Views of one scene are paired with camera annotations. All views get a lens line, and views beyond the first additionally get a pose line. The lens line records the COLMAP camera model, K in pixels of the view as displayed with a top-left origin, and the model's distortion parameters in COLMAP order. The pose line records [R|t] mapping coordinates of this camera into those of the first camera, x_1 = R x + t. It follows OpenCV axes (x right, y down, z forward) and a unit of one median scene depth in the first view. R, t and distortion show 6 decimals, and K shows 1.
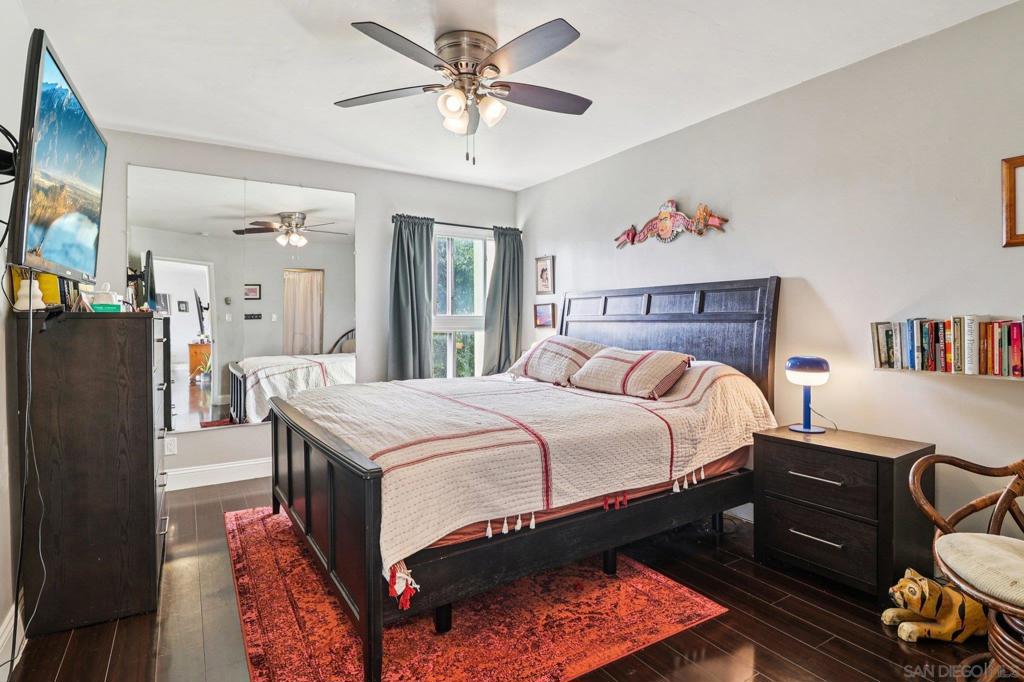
lens RADIAL K [[533.7, 0, 513.1], [0, 533.7, 325.0], [0, 0, 1]] dist [0.006035, -0.014252]
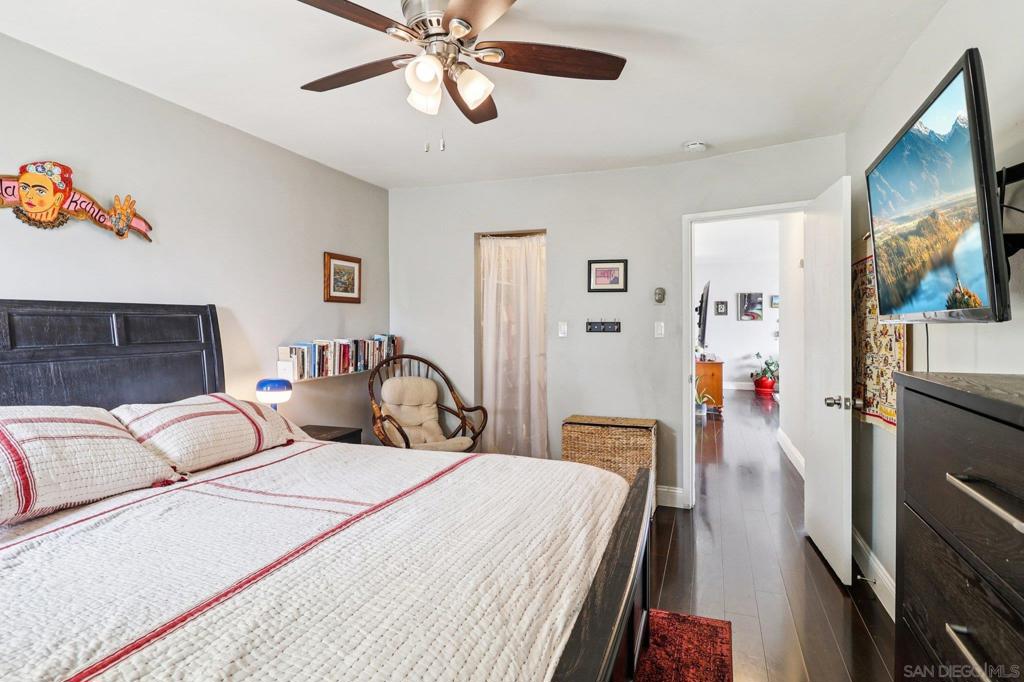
lens RADIAL K [[533.7, 0, 513.1], [0, 533.7, 325.0], [0, 0, 1]] dist [0.006035, -0.014252]
pose [[-0.607988, 0.001865, 0.793944, -0.572958], [0.009339, 0.999945, 0.004803, -0.048293], [-0.793891, 0.010335, -0.607972, 1.056990]]
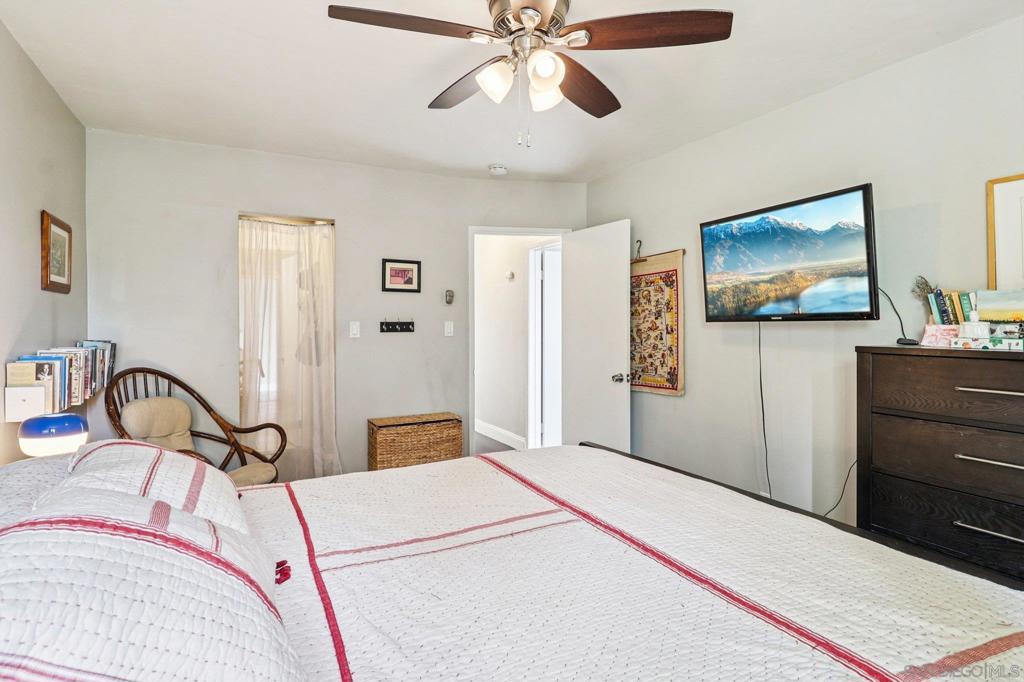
lens RADIAL K [[533.7, 0, 513.1], [0, 533.7, 325.0], [0, 0, 1]] dist [0.006035, -0.014252]
pose [[-0.995717, 0.007647, 0.092134, -0.098406], [0.008702, 0.999901, 0.011055, -0.051277], [-0.092041, 0.011809, -0.995685, 1.342690]]
